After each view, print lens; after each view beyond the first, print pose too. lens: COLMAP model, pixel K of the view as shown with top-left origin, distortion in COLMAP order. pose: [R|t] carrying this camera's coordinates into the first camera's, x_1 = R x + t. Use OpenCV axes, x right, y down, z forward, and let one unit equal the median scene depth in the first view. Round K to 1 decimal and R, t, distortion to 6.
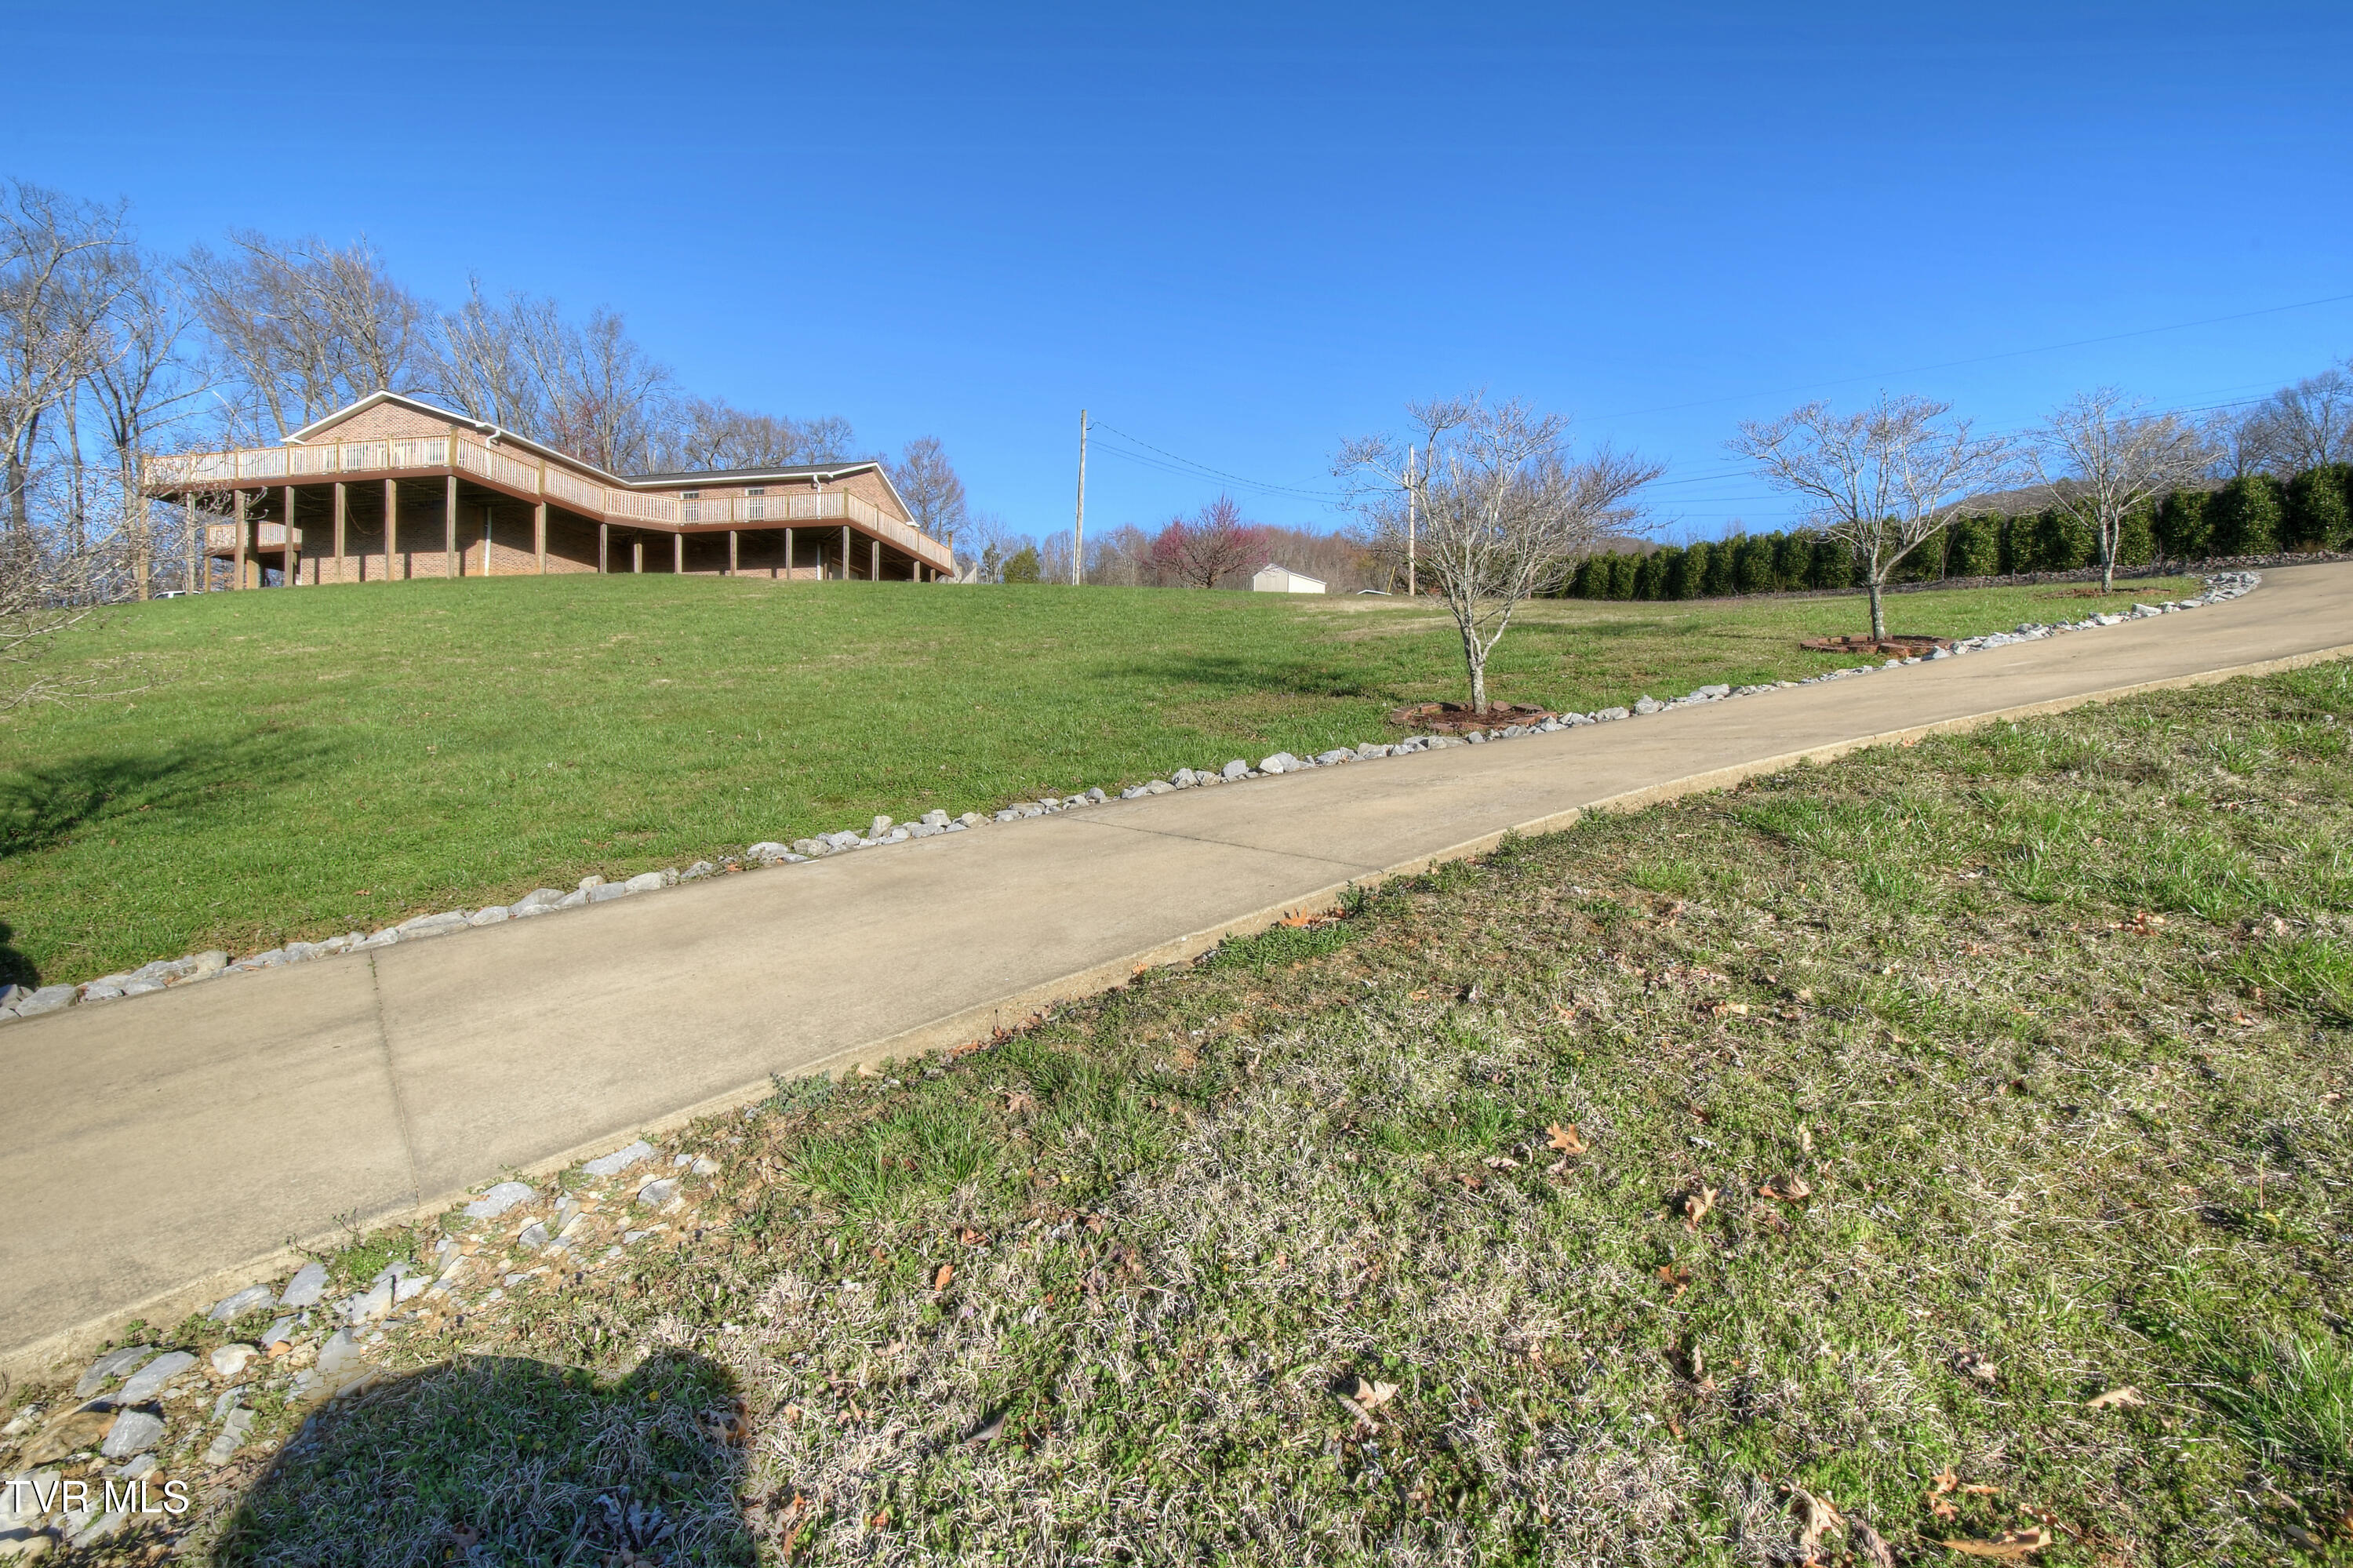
lens RADIAL K [[1031.5, 0, 1176.5], [0, 1031.5, 784.0], [0, 0, 1]] dist [-0.001224, -0.004882]
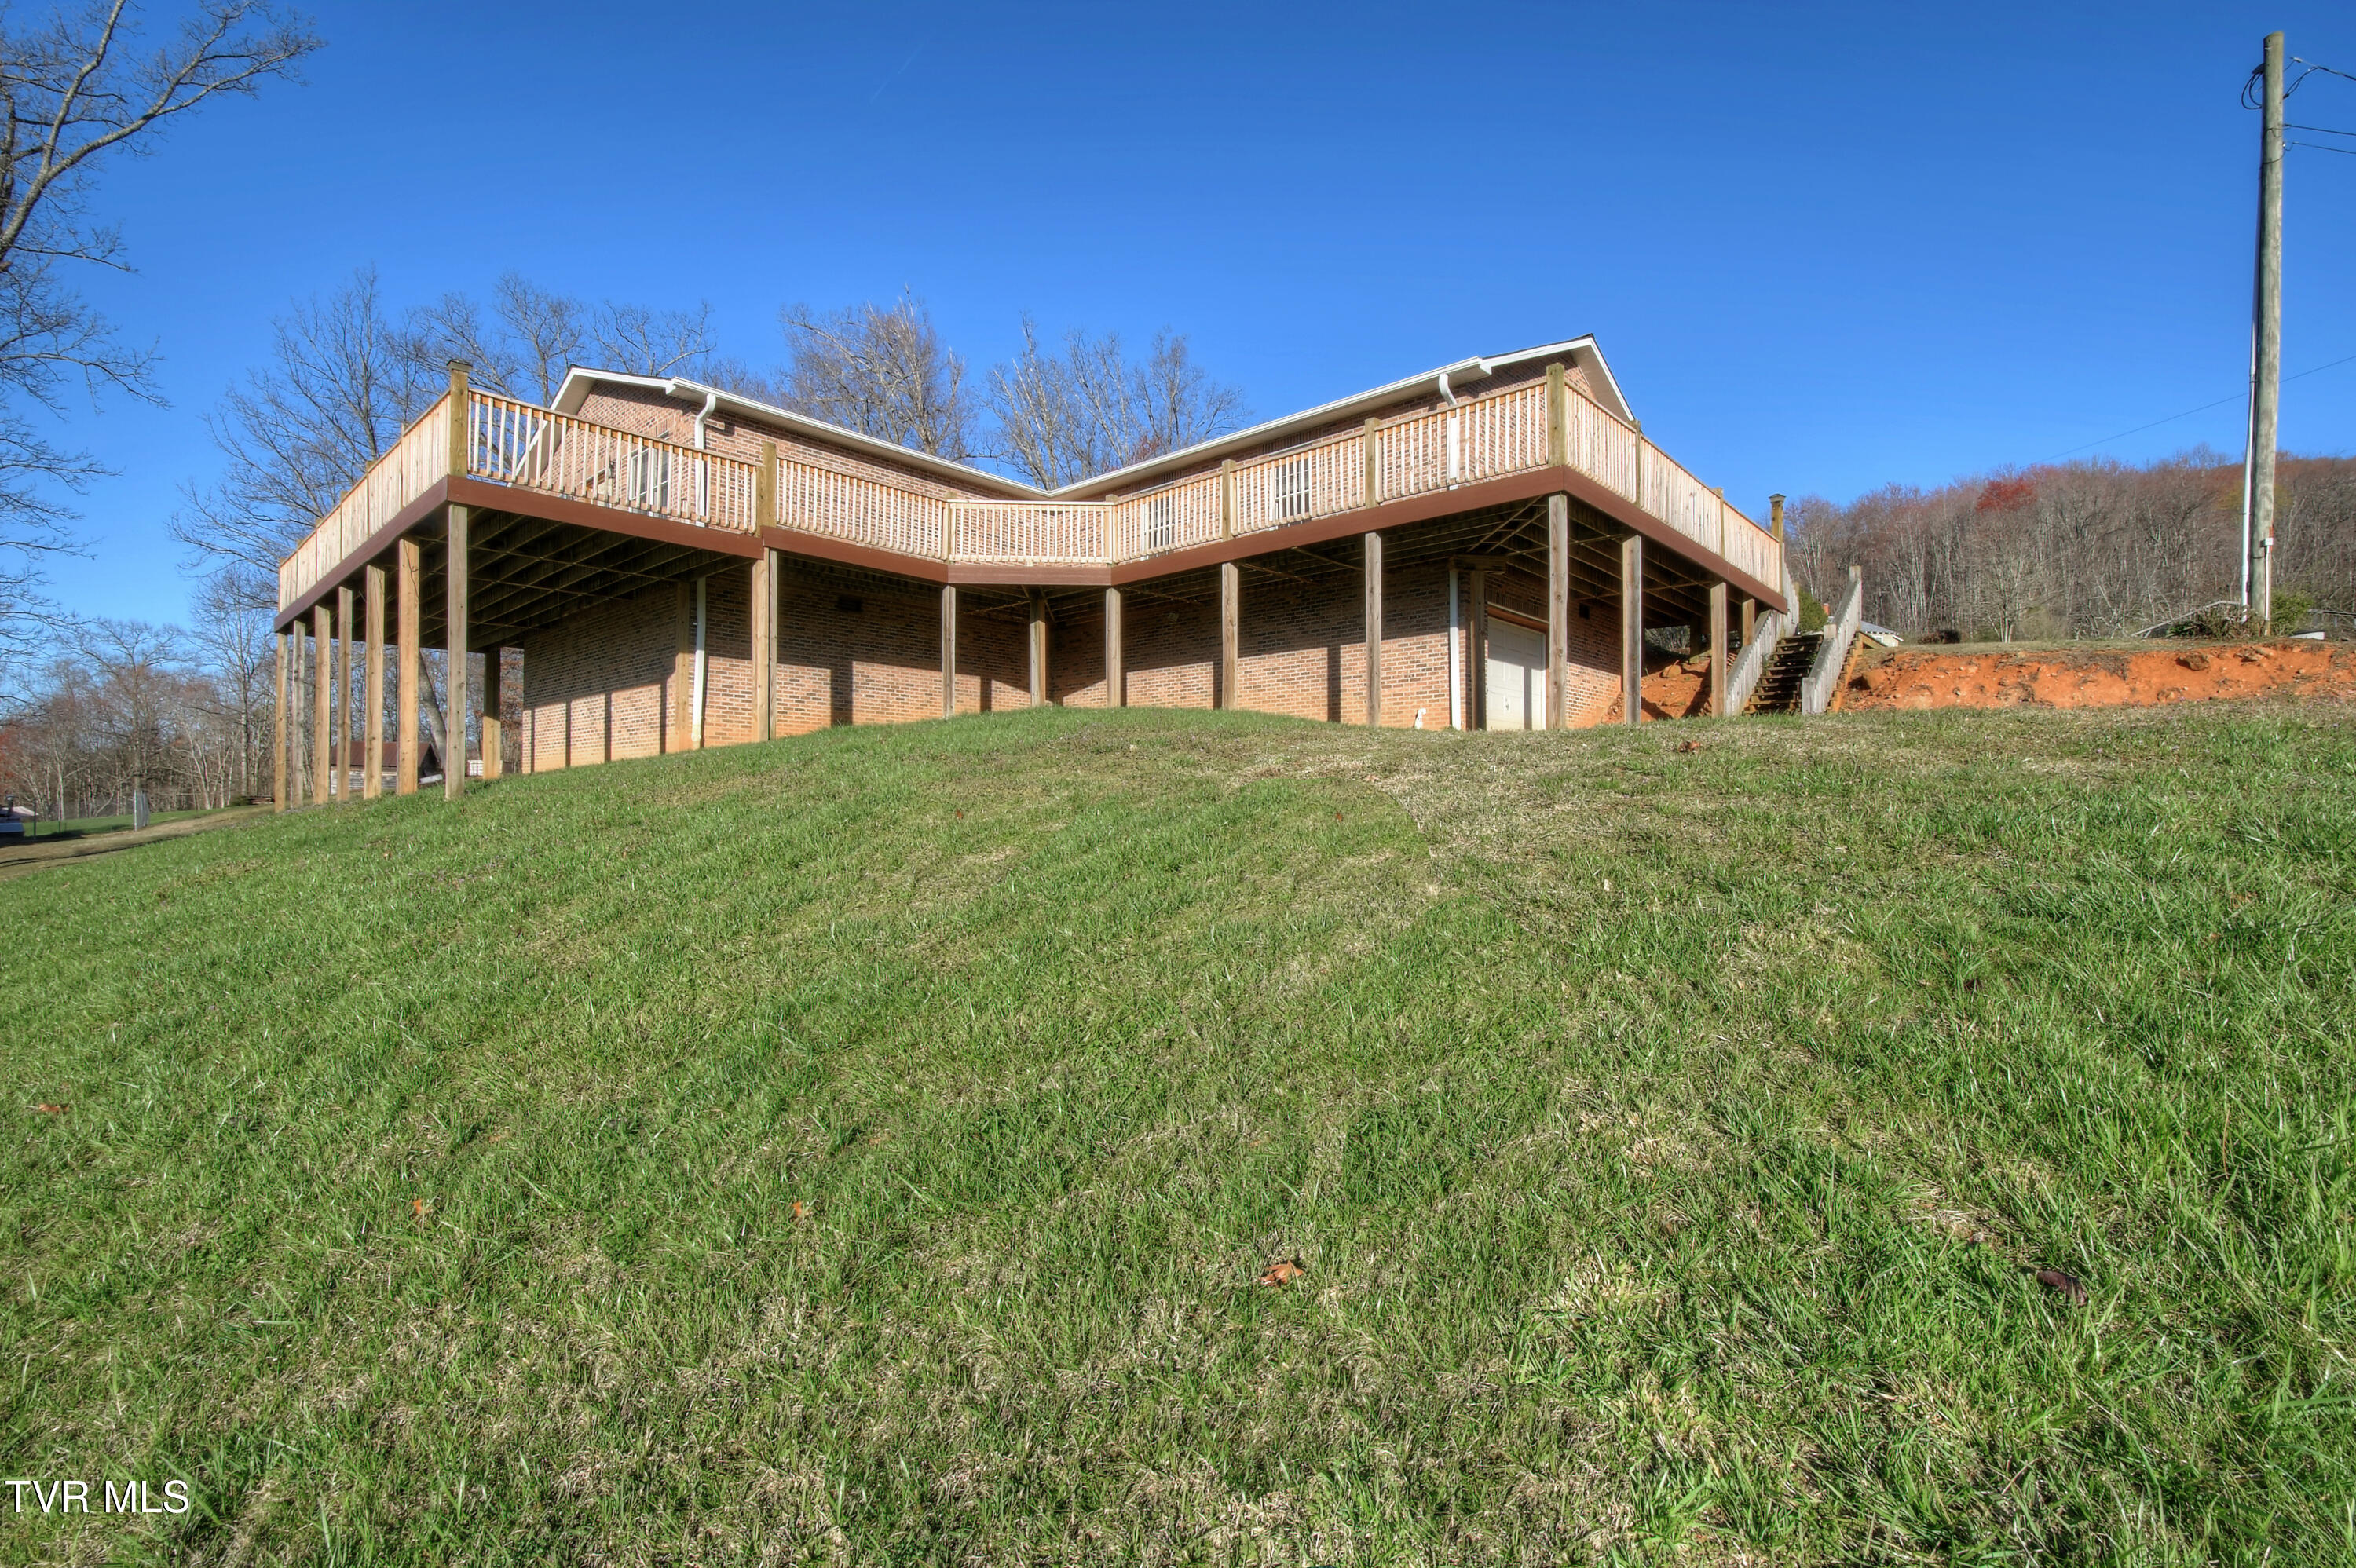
lens RADIAL K [[1032.6, 0, 1178.0], [0, 1032.6, 784.0], [0, 0, 1]] dist [-0.001224, -0.004882]
pose [[0.852718, -0.020227, -0.521979, -0.251204], [0.009623, 0.999689, -0.023017, -0.155454], [0.522282, 0.014604, 0.852648, 0.668140]]
